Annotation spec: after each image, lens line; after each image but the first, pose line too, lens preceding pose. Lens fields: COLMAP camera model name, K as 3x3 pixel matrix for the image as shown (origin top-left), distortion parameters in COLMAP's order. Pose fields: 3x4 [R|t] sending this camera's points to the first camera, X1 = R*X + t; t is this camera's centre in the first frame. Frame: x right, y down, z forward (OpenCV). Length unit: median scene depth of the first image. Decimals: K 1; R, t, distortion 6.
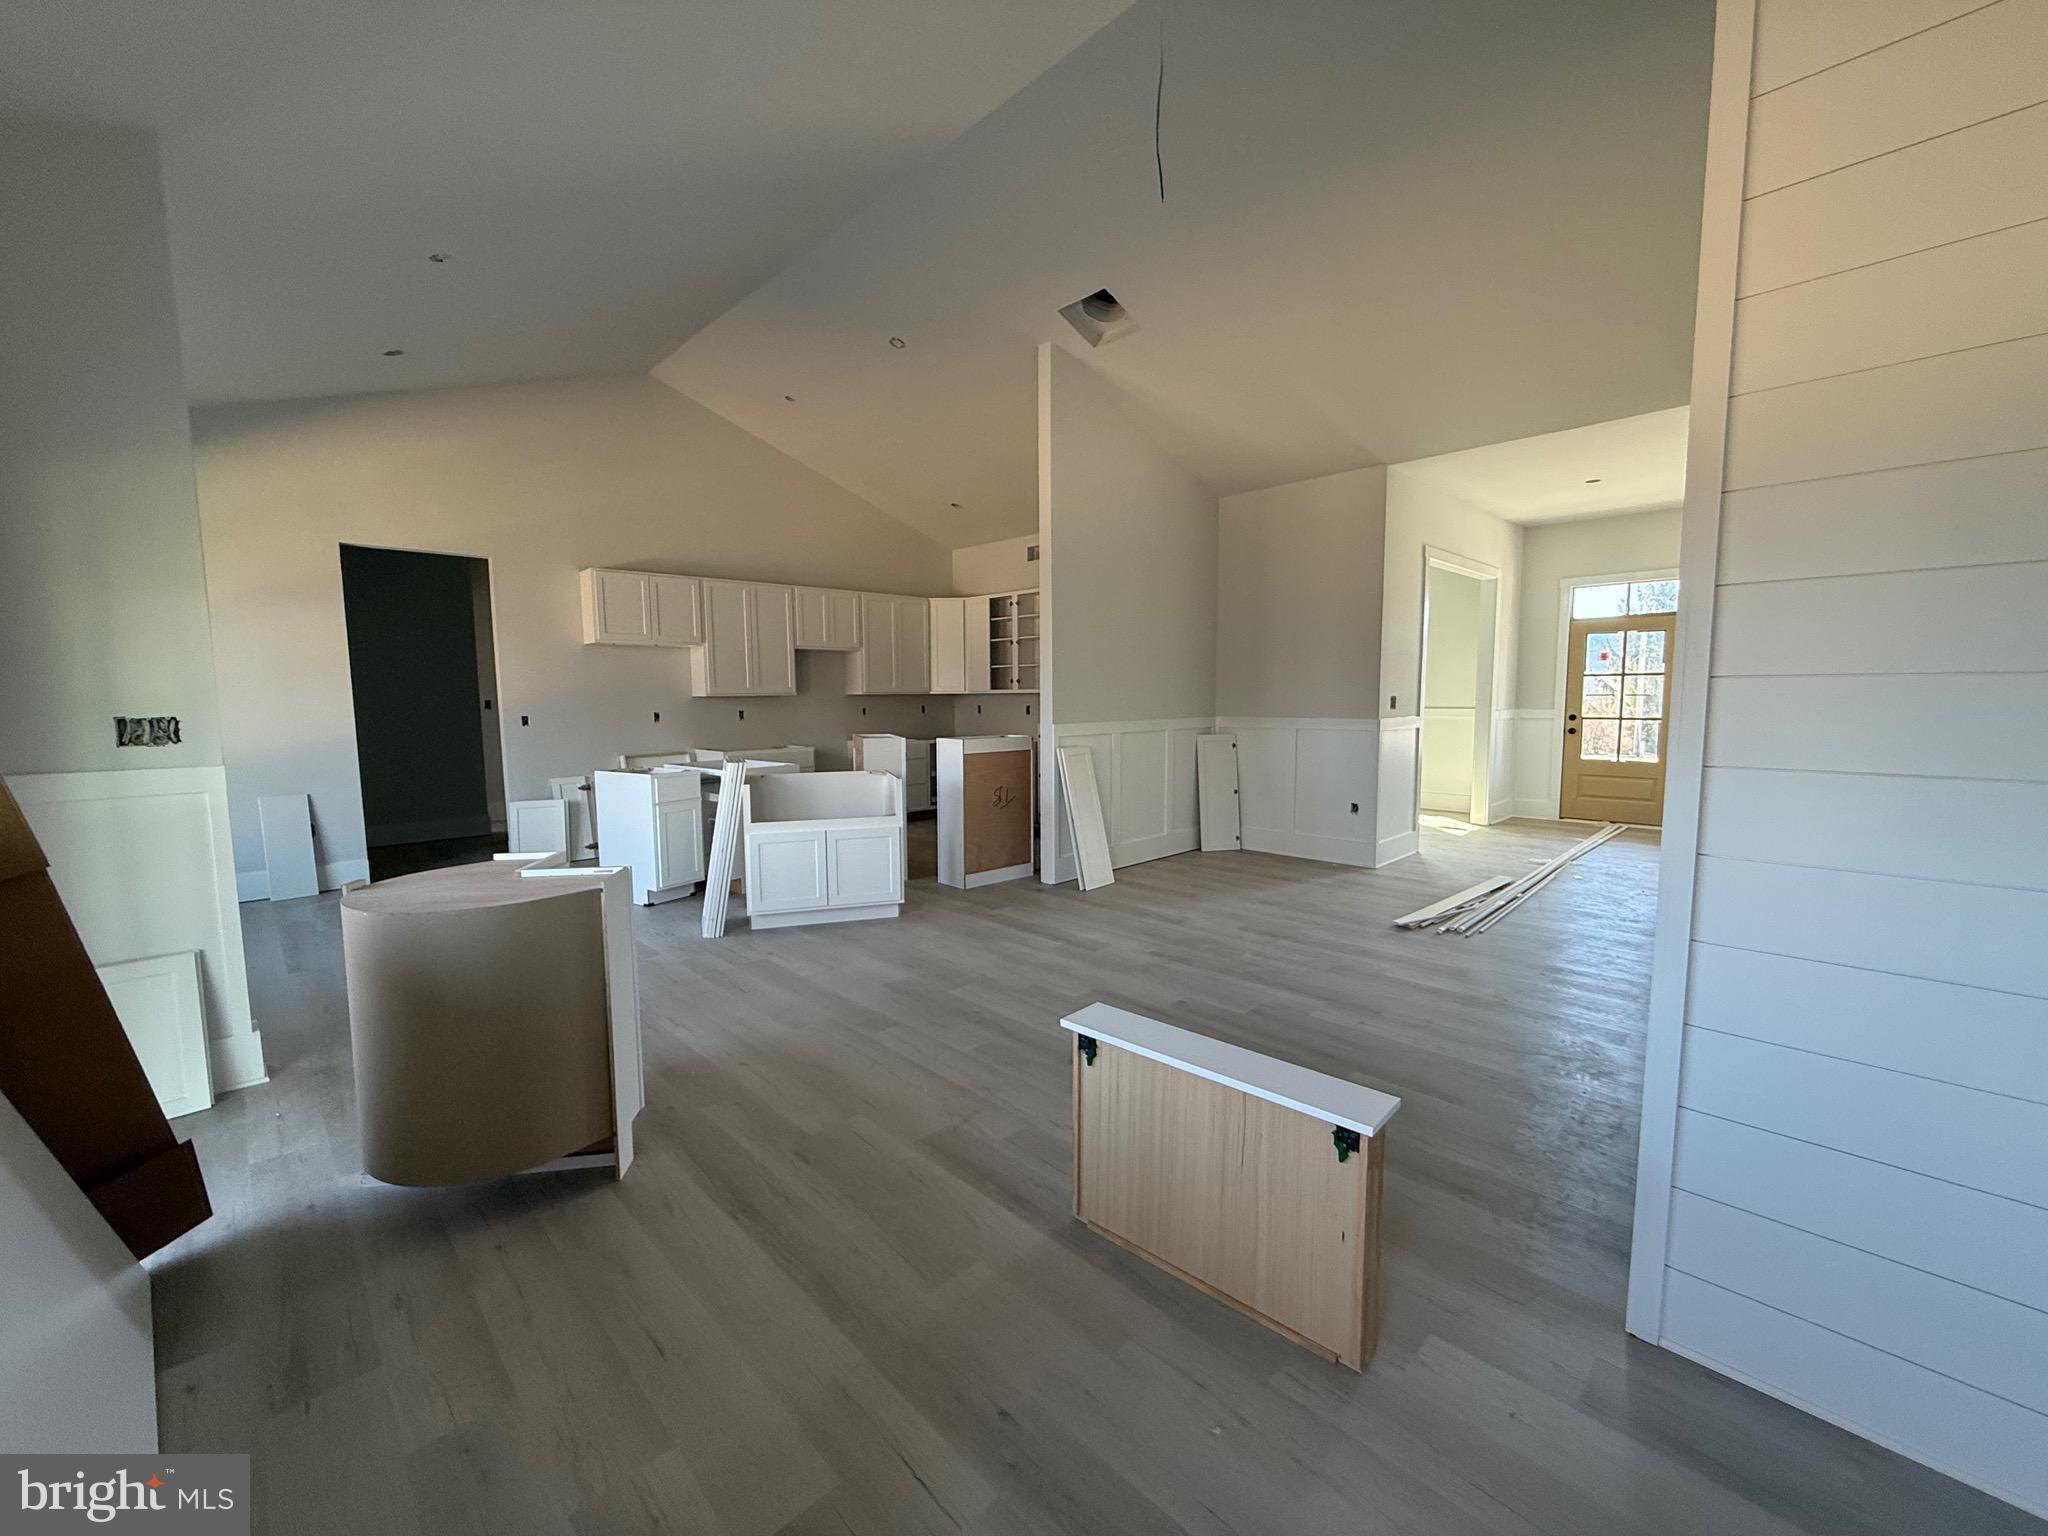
lens RADIAL K [[817.0, 0, 1019.8], [0, 817.0, 766.8], [0, 0, 1]] dist [0.001496, -0.000117]
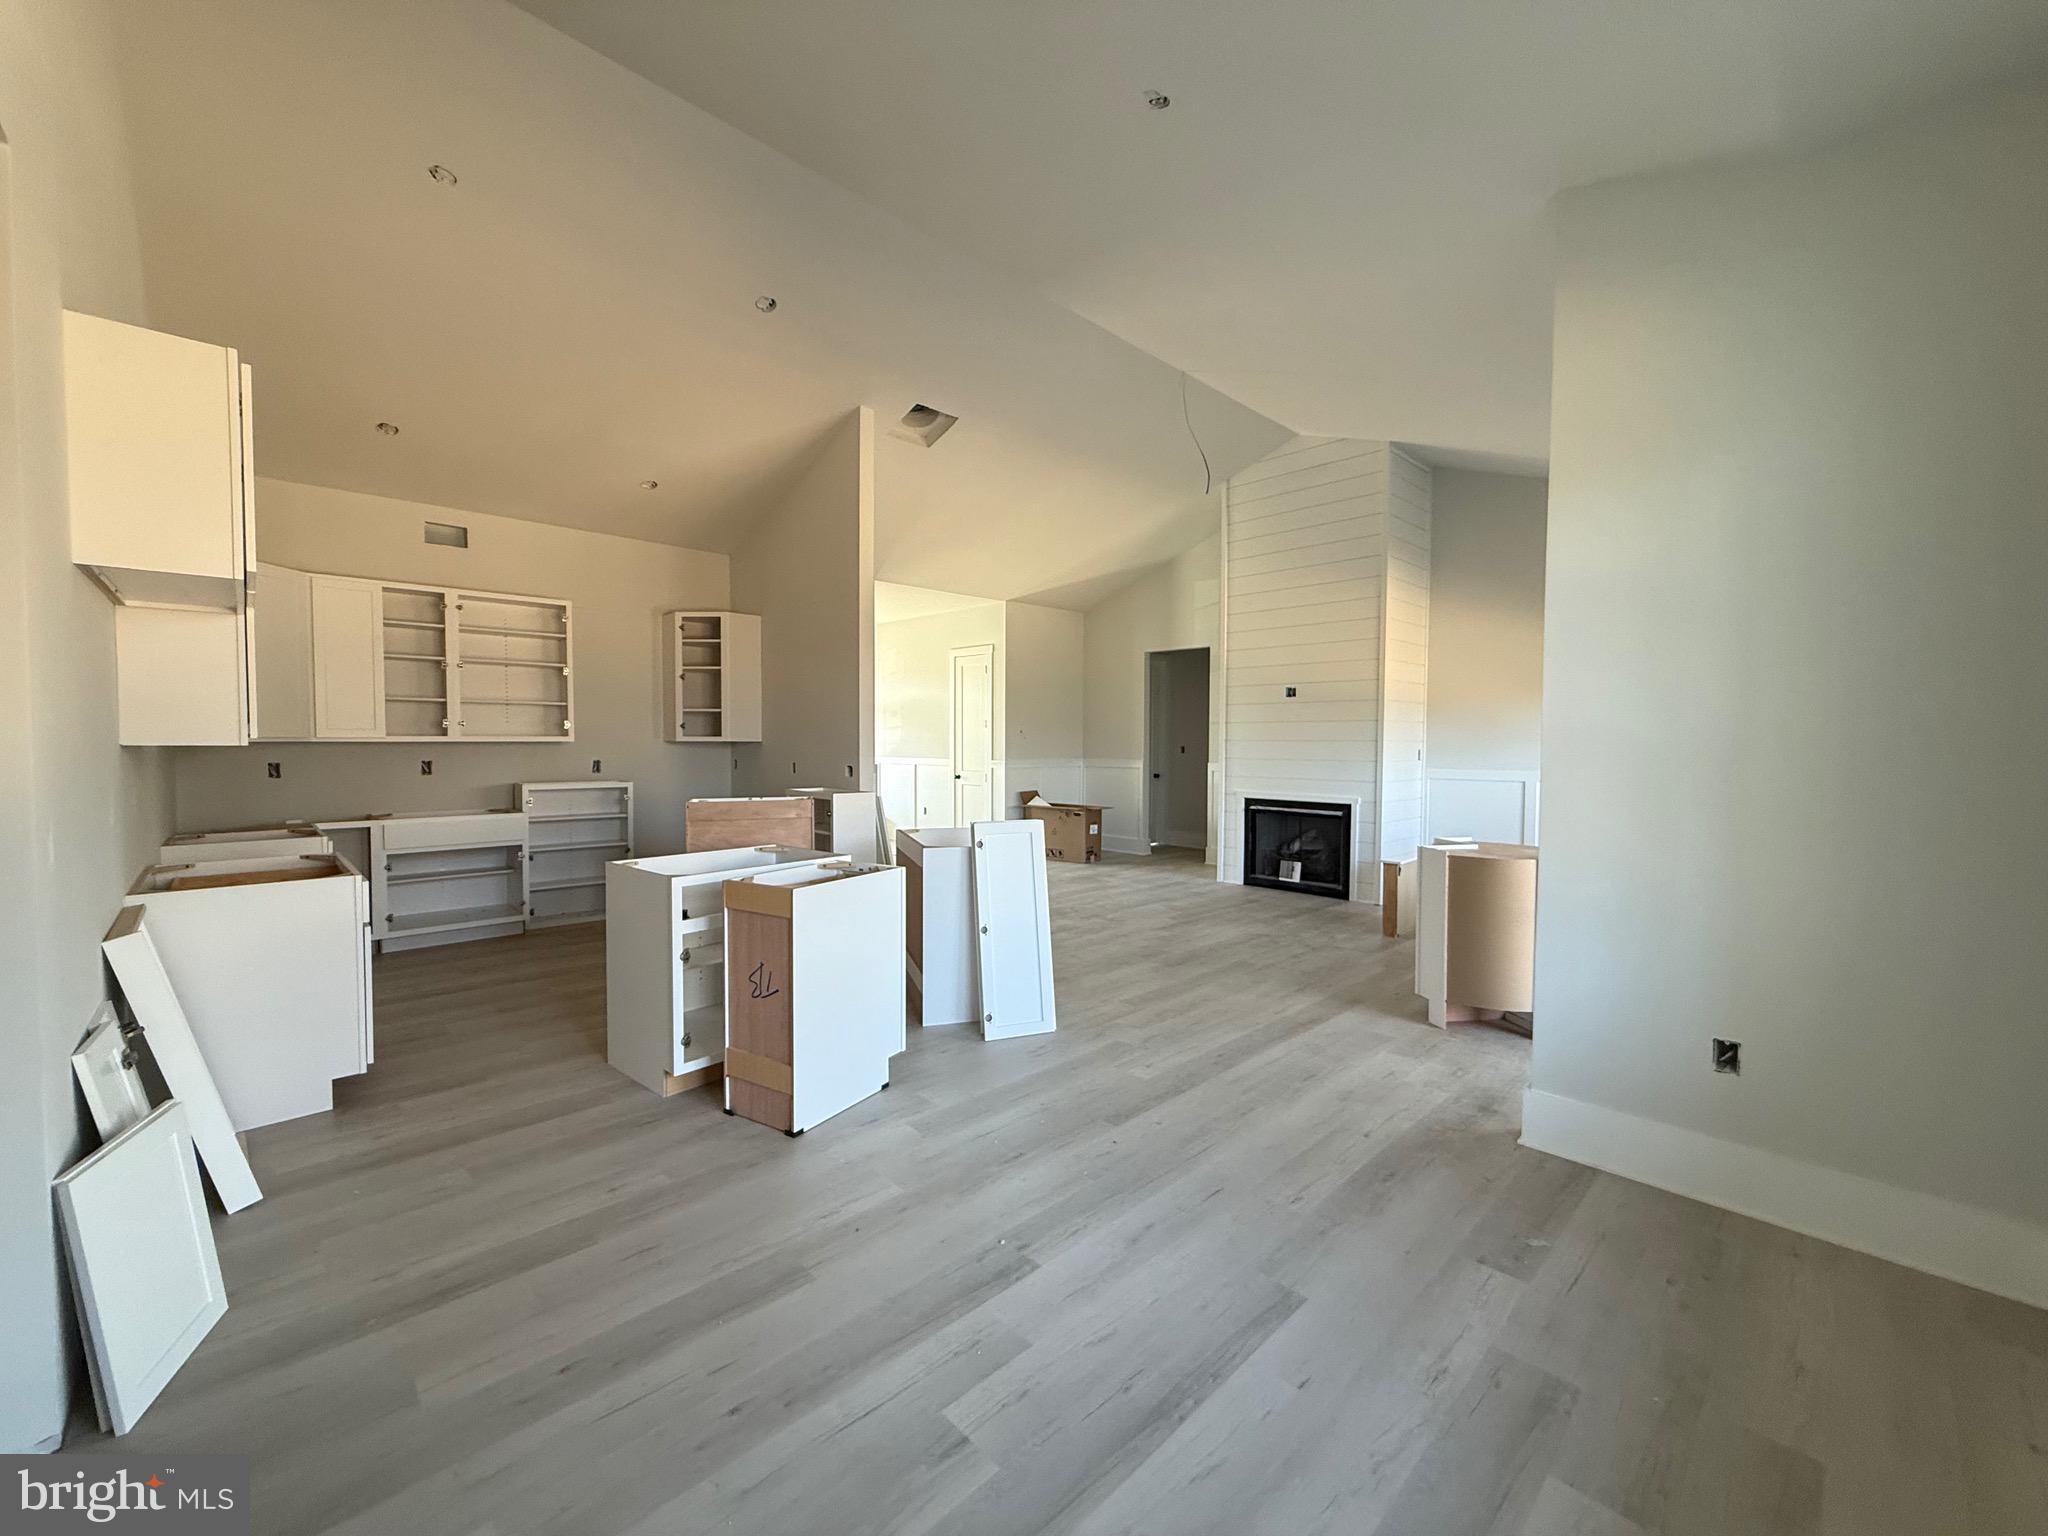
lens RADIAL K [[817.0, 0, 1019.8], [0, 817.0, 766.8], [0, 0, 1]] dist [0.001496, -0.000117]
pose [[0.011962, -0.032075, 0.999414, -0.988871], [0.086599, 0.995763, 0.030921, -0.074582], [-0.996171, 0.086179, 0.014689, 0.809610]]
